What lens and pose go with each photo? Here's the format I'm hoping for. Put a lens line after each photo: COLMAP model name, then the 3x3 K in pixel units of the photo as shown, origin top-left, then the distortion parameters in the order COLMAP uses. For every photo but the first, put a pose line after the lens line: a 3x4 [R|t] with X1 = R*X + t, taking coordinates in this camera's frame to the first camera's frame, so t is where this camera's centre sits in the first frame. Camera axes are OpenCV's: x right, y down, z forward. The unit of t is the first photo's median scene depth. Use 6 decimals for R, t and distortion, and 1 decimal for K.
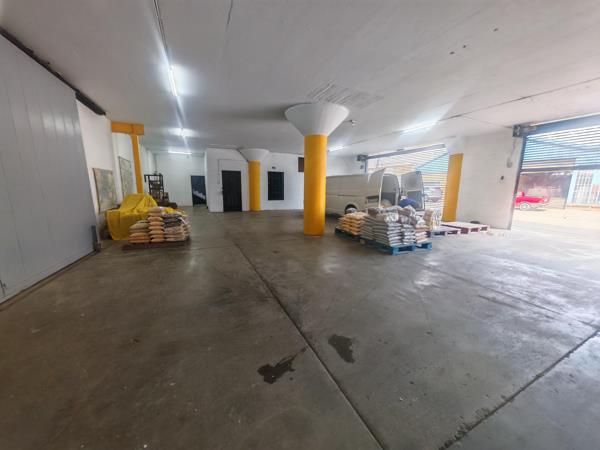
lens RADIAL K [[220.0, 0, 300.0], [0, 220.0, 226.0], [0, 0, 1]] dist [-0.006436, 0.000698]
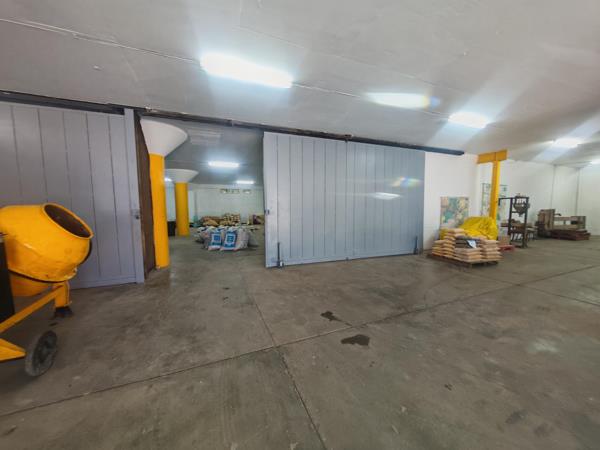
lens RADIAL K [[220.0, 0, 300.7], [0, 220.0, 225.4], [0, 0, 1]] dist [-0.006436, 0.000698]
pose [[-0.047877, 0.069959, -0.996400, 0.943850], [-0.162477, 0.983713, 0.076875, -0.104076], [0.985550, 0.165573, -0.035731, 0.399377]]
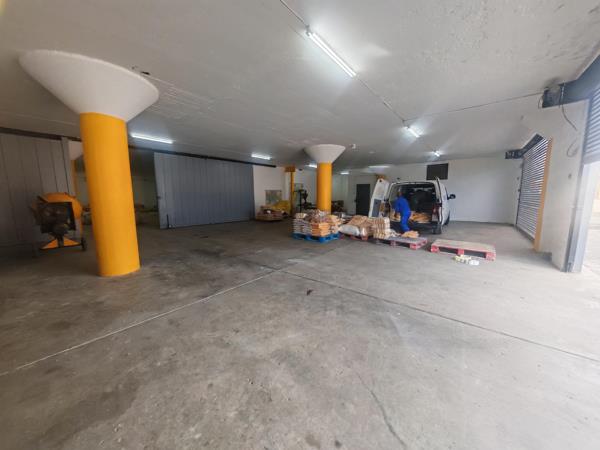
lens RADIAL K [[220.0, 0, 301.2], [0, 220.0, 225.8], [0, 0, 1]] dist [-0.006436, 0.000698]
pose [[0.461776, 0.105782, -0.880666, 2.939511], [-0.139674, 0.989148, 0.045574, -0.057292], [0.875930, 0.101962, 0.471540, 0.398699]]
